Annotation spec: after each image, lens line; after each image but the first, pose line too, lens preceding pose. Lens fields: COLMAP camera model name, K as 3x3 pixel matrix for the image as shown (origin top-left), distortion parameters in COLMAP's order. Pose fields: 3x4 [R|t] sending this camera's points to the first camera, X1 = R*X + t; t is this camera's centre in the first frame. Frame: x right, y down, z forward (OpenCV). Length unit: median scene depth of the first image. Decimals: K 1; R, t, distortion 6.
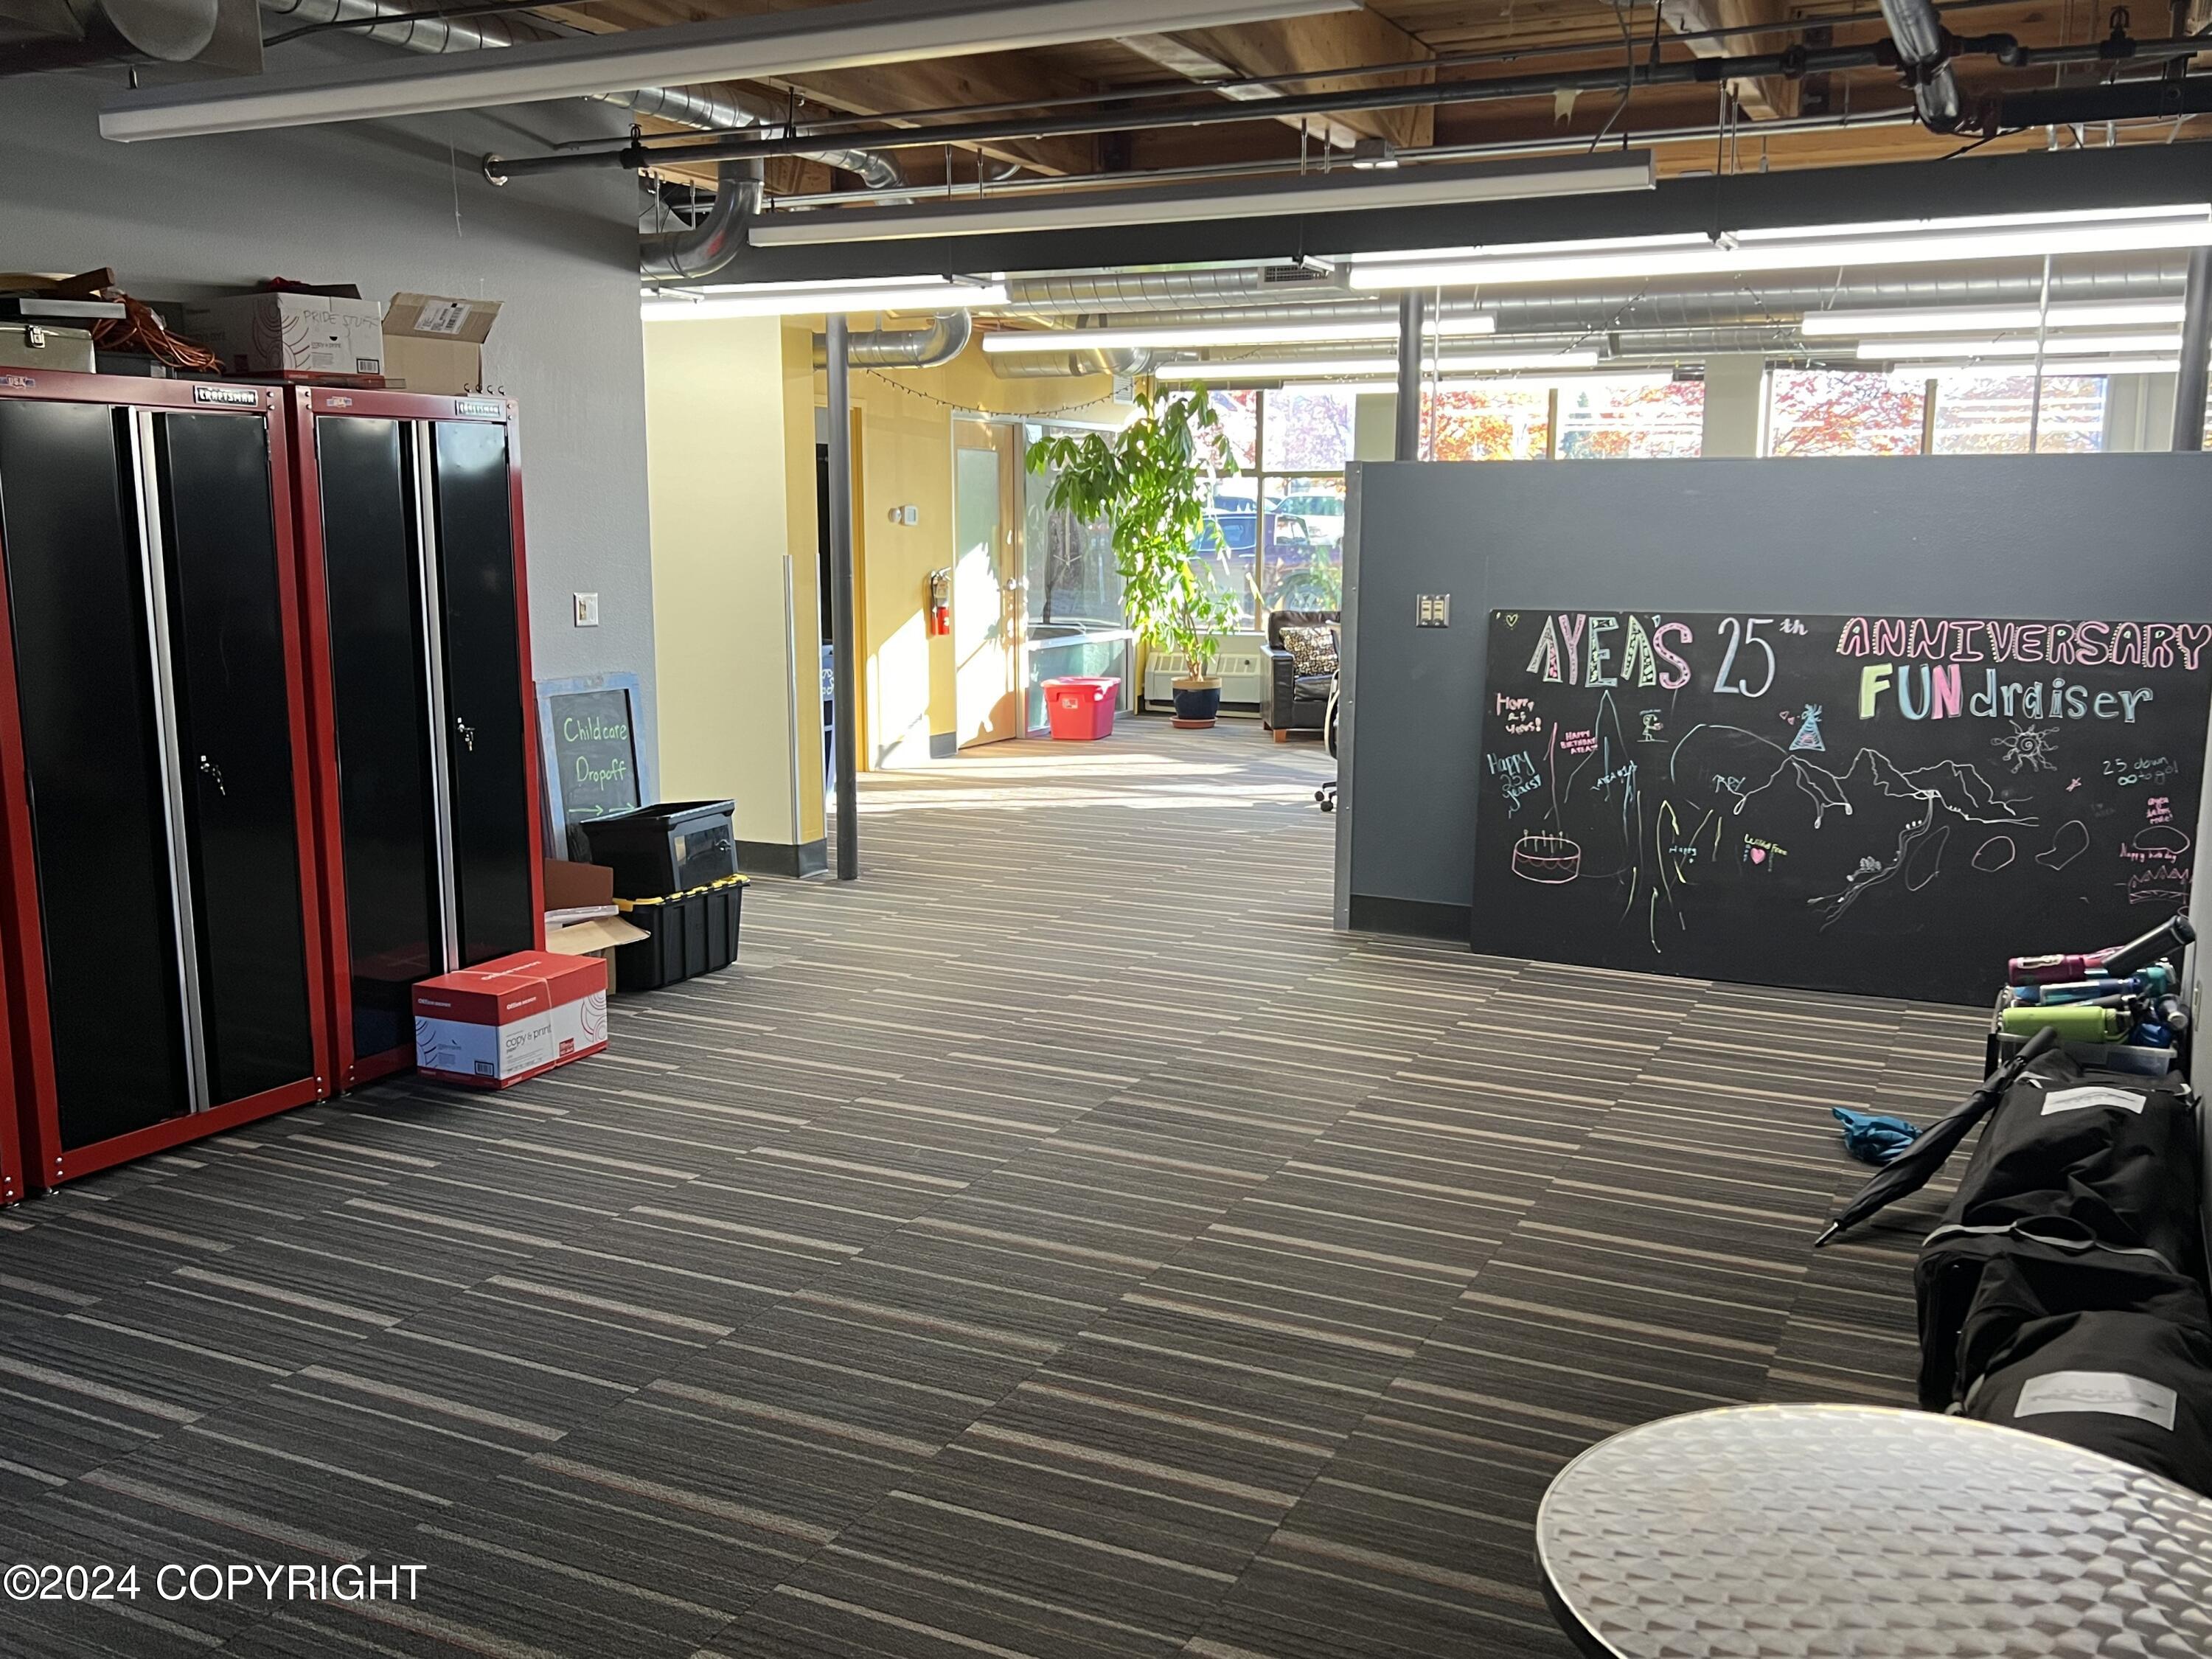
lens RADIAL K [[1936.2, 0, 1108.4], [0, 1936.2, 831.1], [0, 0, 1]] dist [-0.000240, -0.000058]
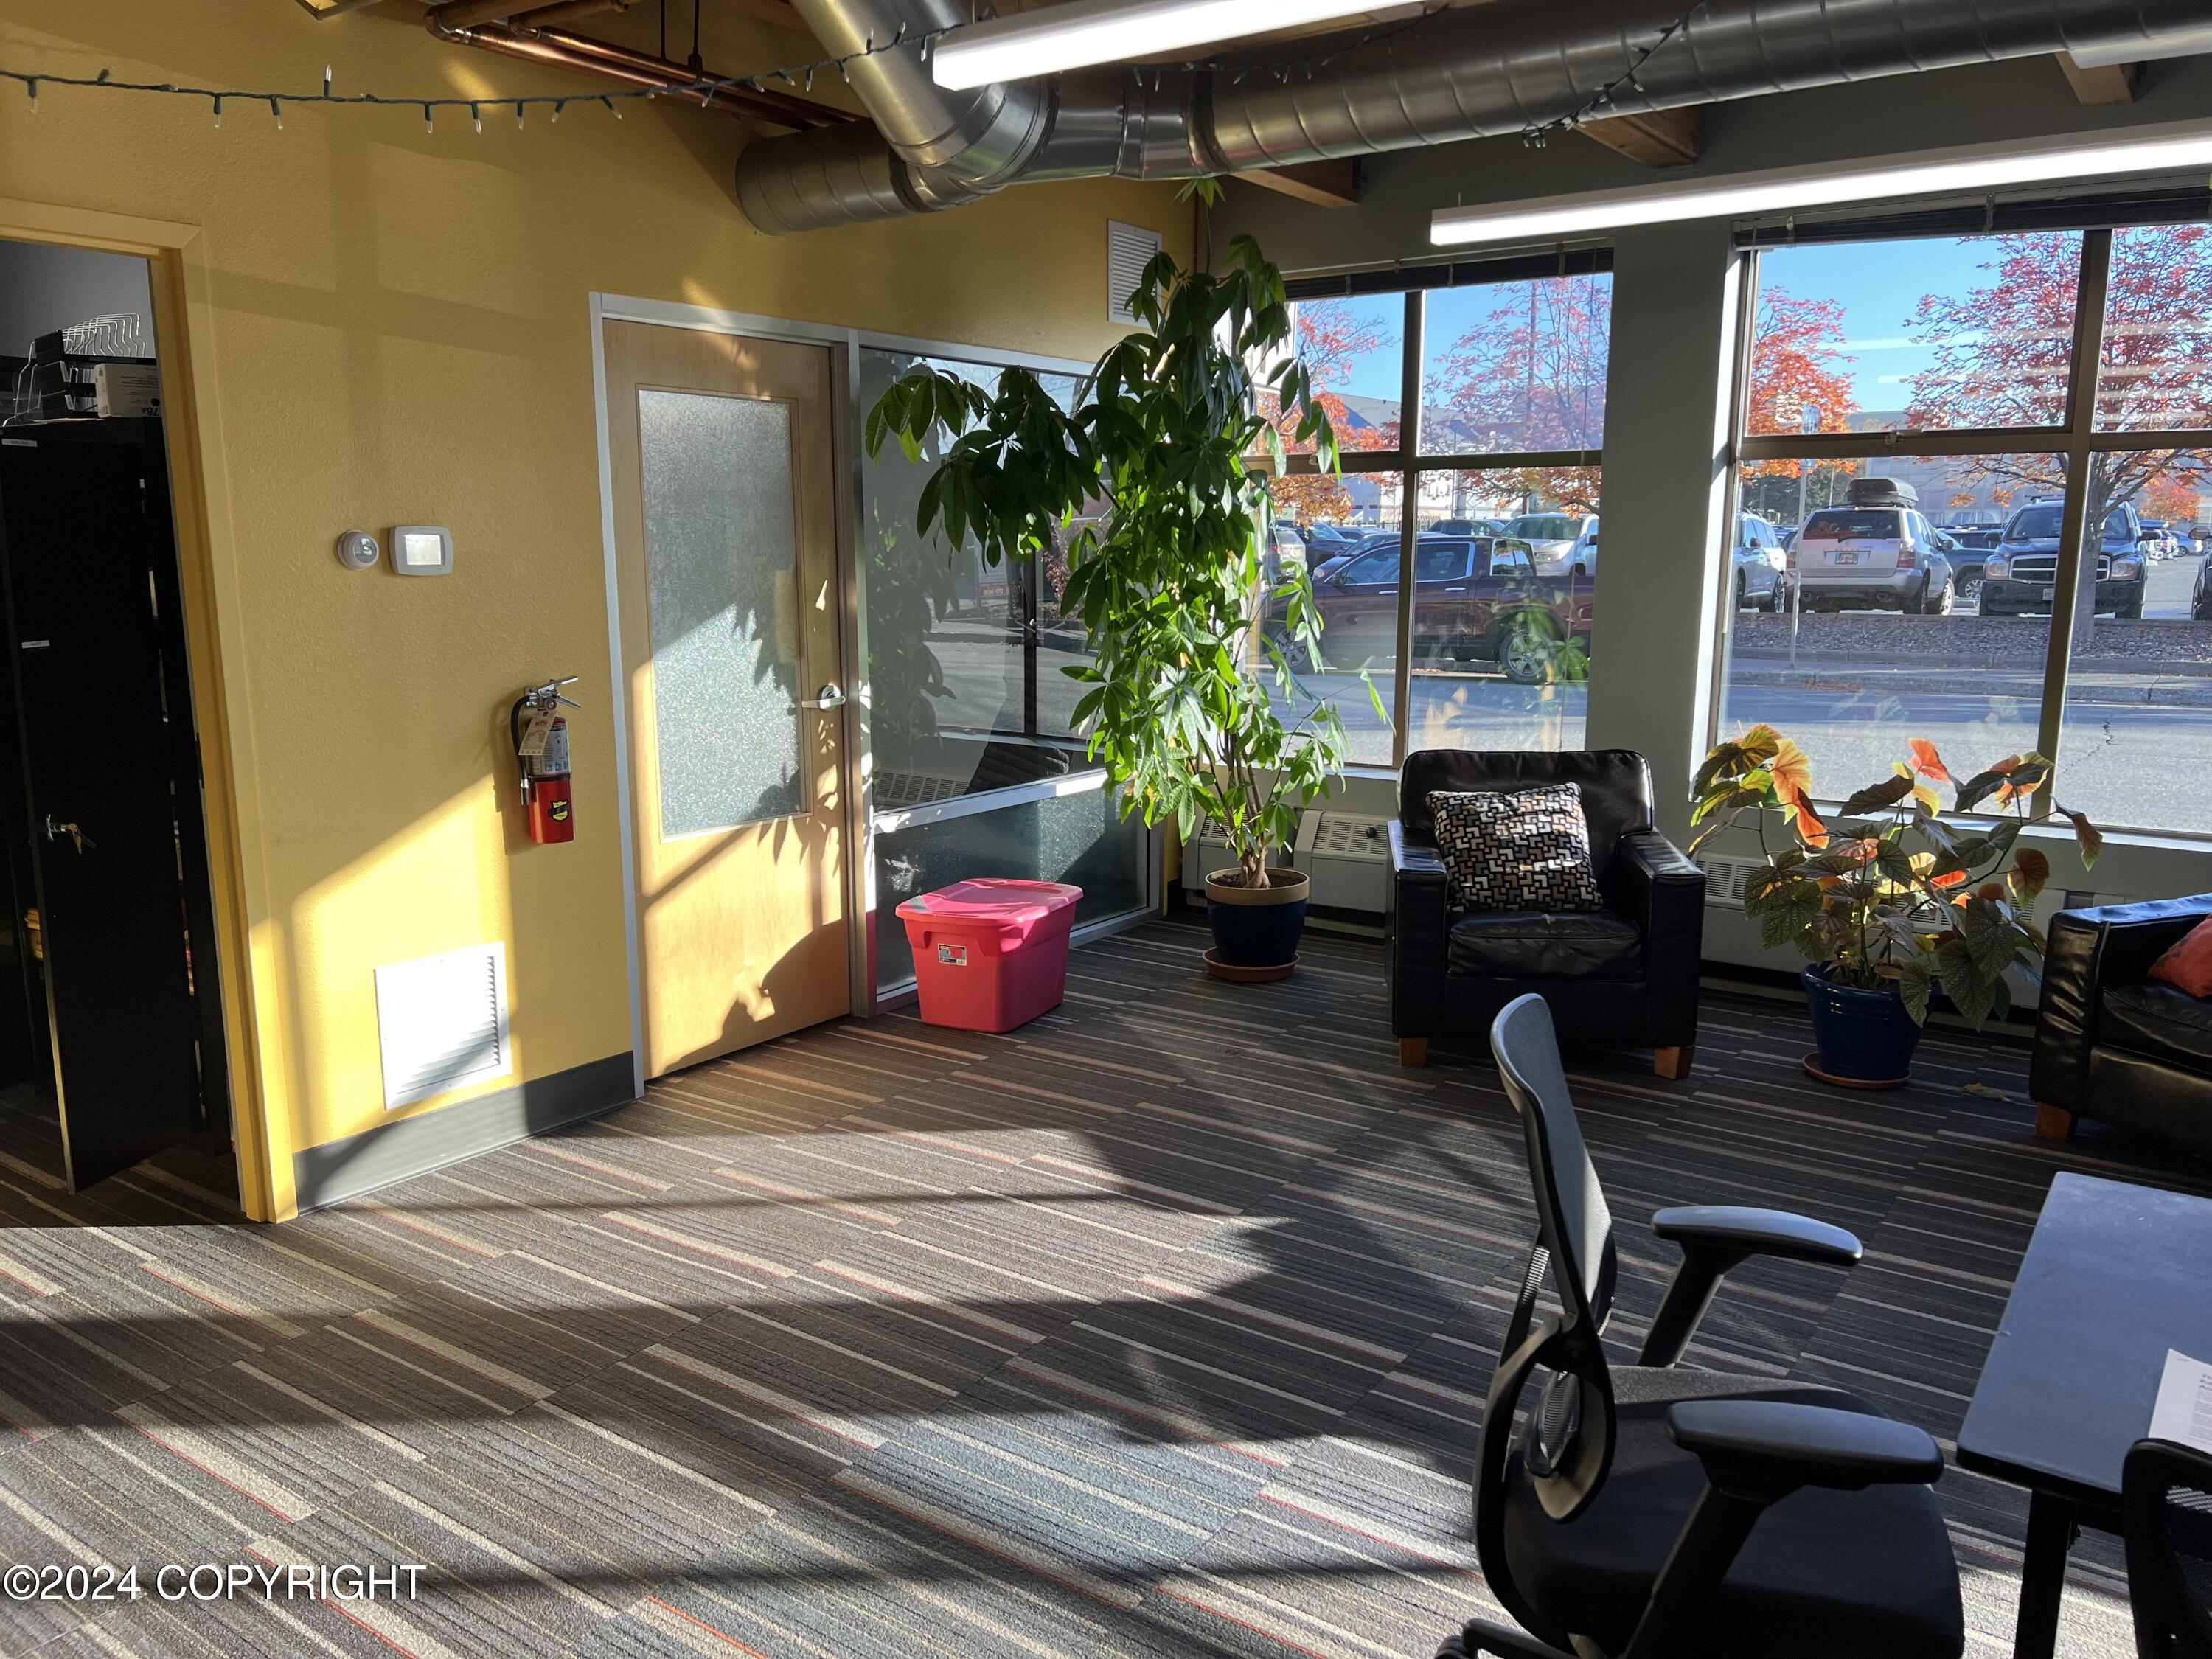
lens RADIAL K [[1679.5, 0, 1039.7], [0, 1679.5, 859.5], [0, 0, 1]] dist [-0.002979, -0.000034]
pose [[0.982914, 0.033349, -0.181017, 0.073103], [-0.028322, 0.999140, 0.030287, -0.101550], [0.181871, -0.024643, 0.983014, 0.609621]]
